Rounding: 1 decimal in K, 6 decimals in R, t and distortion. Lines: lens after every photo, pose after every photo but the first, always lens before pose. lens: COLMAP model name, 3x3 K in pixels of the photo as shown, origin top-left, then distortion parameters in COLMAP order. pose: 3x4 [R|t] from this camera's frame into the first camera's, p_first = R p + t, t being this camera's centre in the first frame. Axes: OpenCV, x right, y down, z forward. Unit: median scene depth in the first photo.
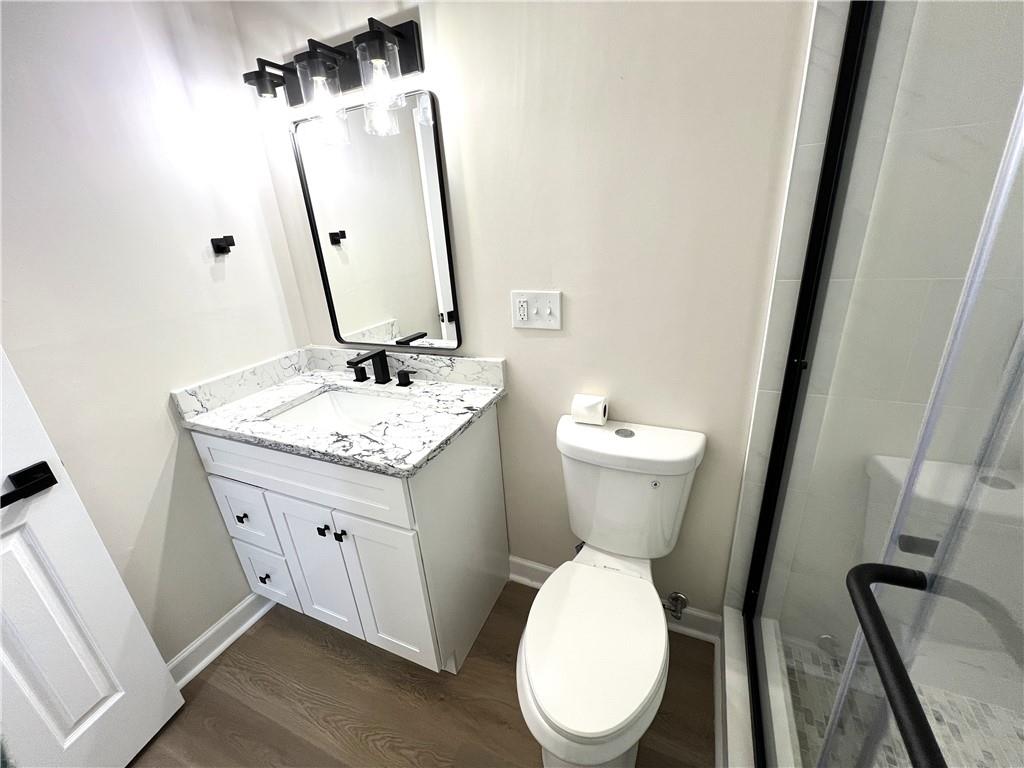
lens RADIAL K [[411.5, 0, 514.5], [0, 411.5, 383.4], [0, 0, 1]] dist [0.000842, 0.000773]
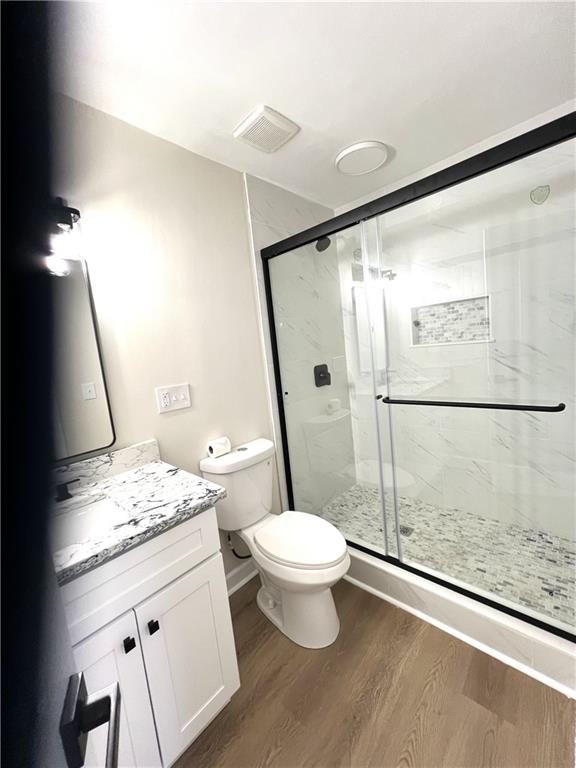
lens RADIAL K [[308.6, 0, 286.5], [0, 308.6, 382.8], [0, 0, 1]] dist [0.000842, 0.000773]
pose [[0.326054, -0.078895, 0.942053, -0.932539], [0.407943, 0.910696, -0.064924, 0.018765], [-0.852802, 0.405473, 0.329120, 0.243346]]
